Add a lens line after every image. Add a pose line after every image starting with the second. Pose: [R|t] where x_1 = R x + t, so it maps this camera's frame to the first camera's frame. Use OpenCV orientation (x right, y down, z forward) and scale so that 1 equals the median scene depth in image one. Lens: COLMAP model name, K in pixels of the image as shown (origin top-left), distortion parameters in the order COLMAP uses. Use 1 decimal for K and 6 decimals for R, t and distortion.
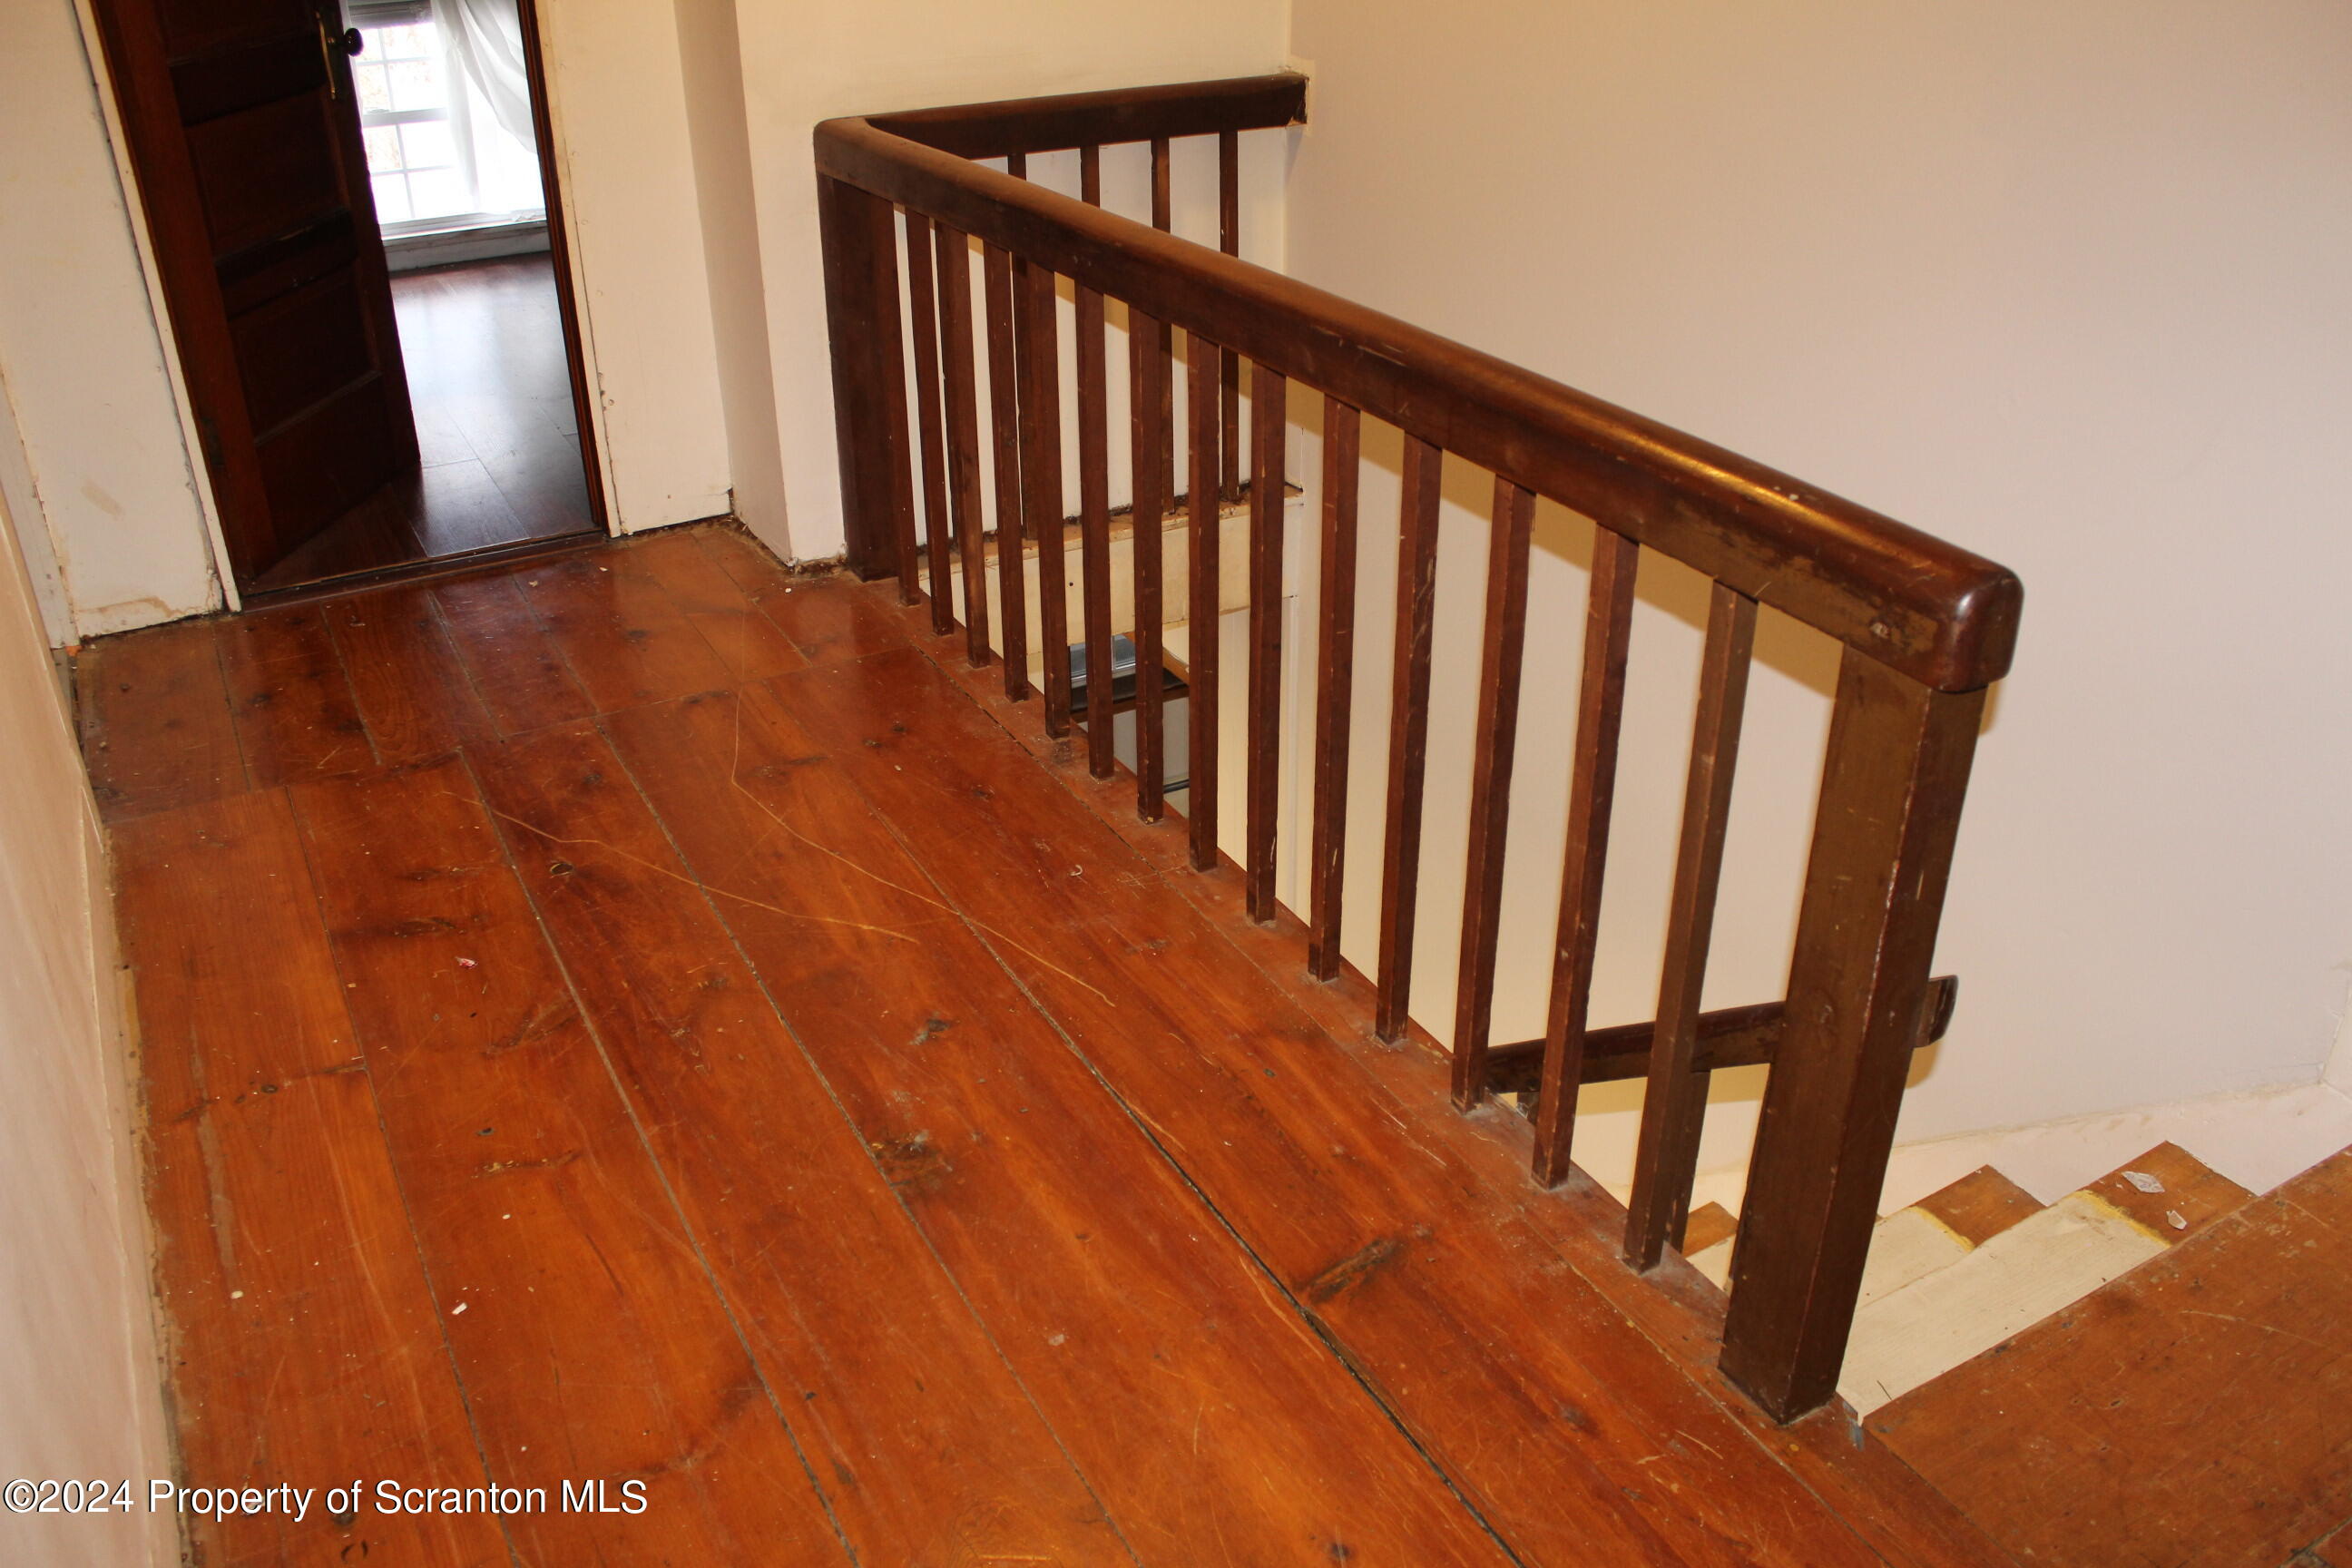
lens RADIAL K [[1959.0, 0, 1176.0], [0, 1959.0, 784.0], [0, 0, 1]] dist [-0.162529, 0.128900]
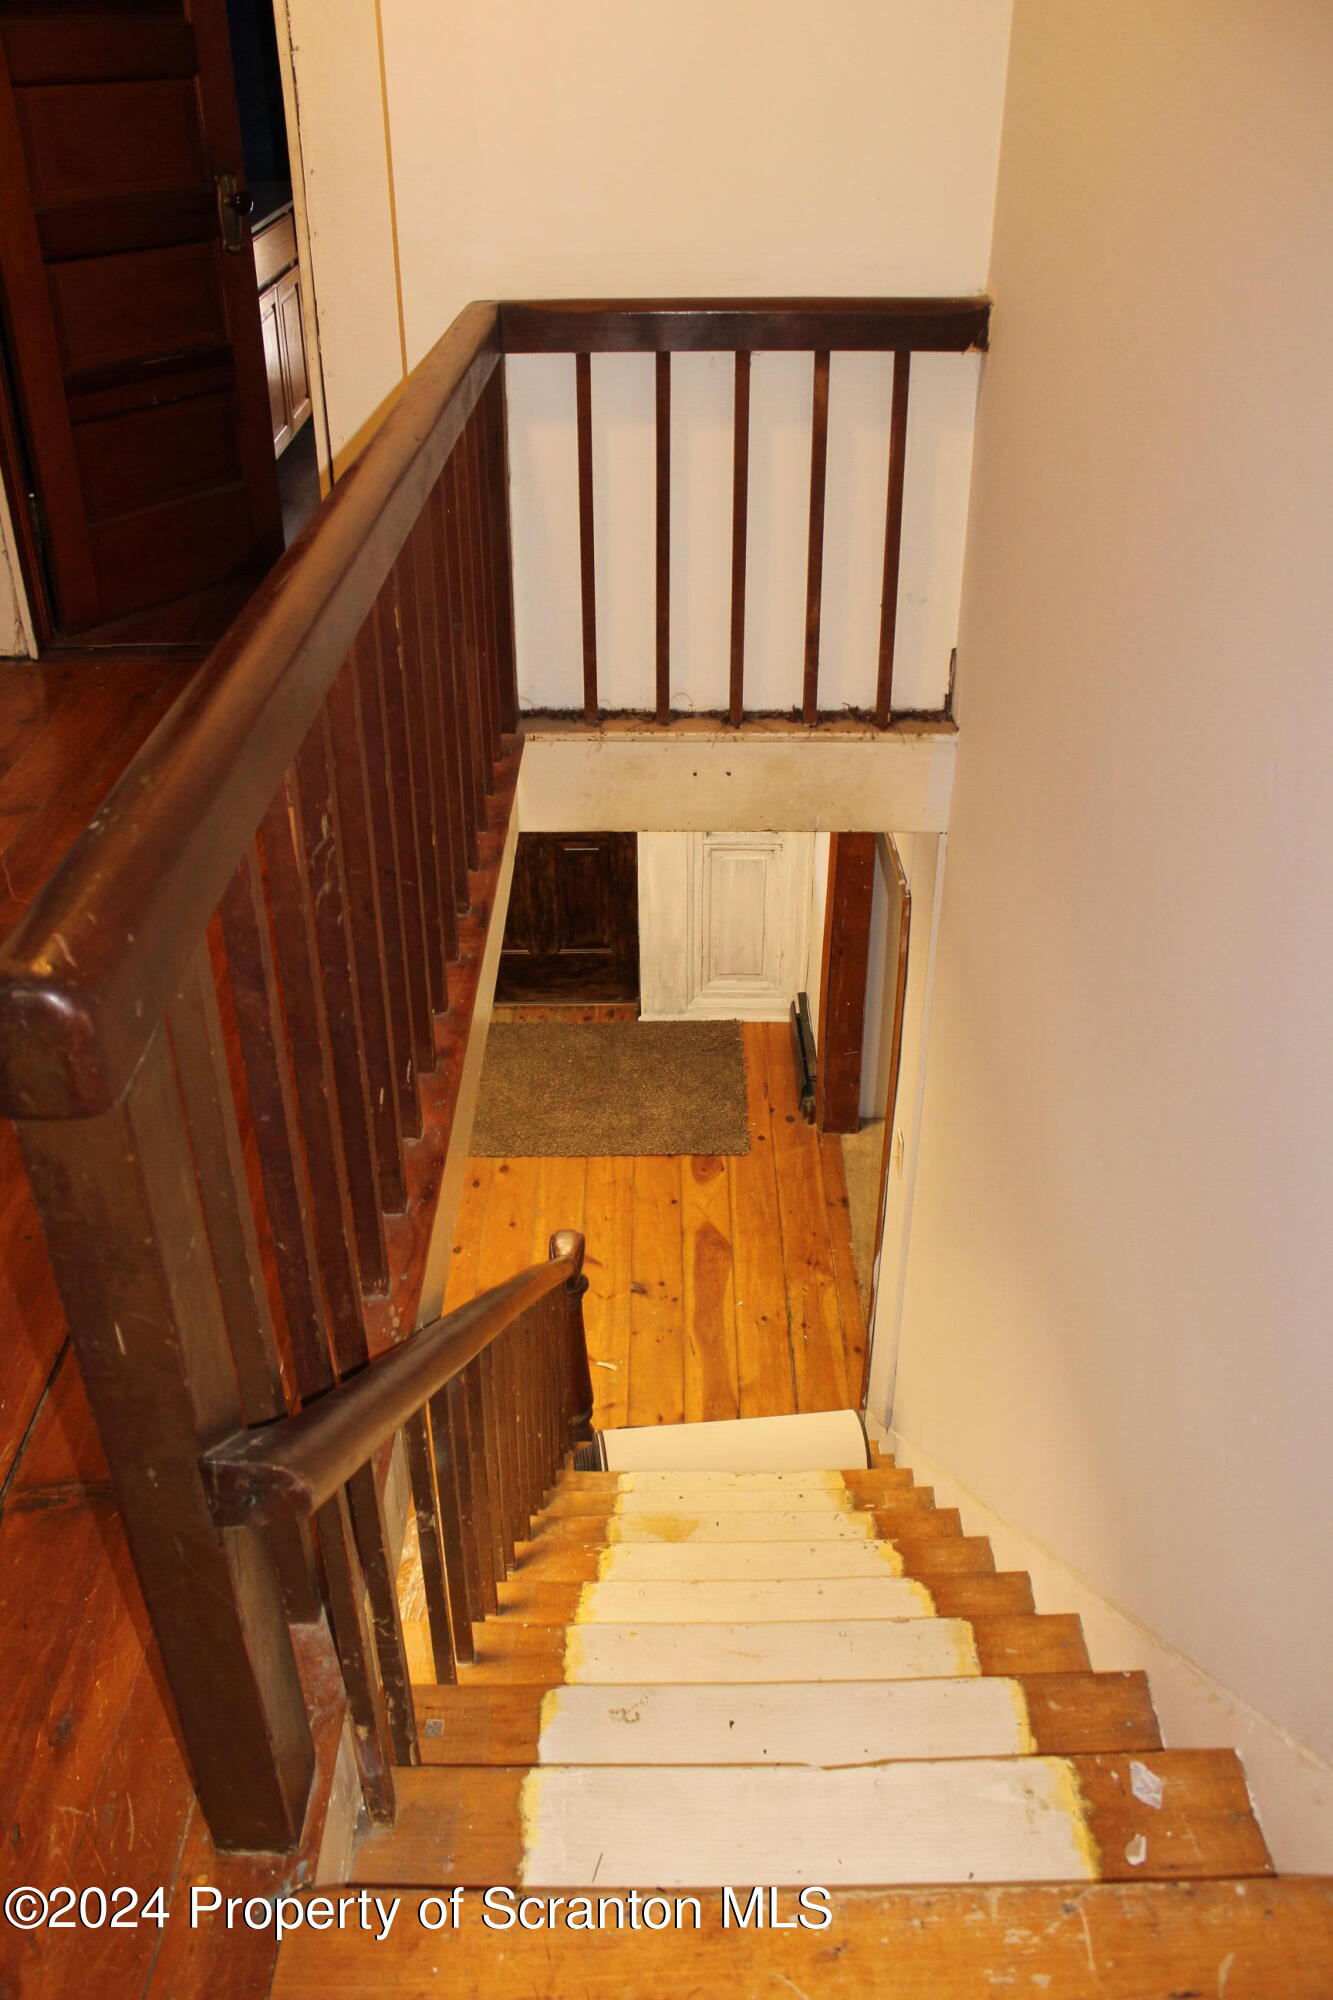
lens RADIAL K [[1665.8, 0, 666.5], [0, 1665.8, 1000.0], [0, 0, 1]] dist [-0.162529, 0.128900]
pose [[0.872612, 0.257692, -0.414901, 0.363153], [-0.230190, 0.966210, 0.115976, -0.093224], [0.430767, -0.005696, 0.902445, 0.214276]]
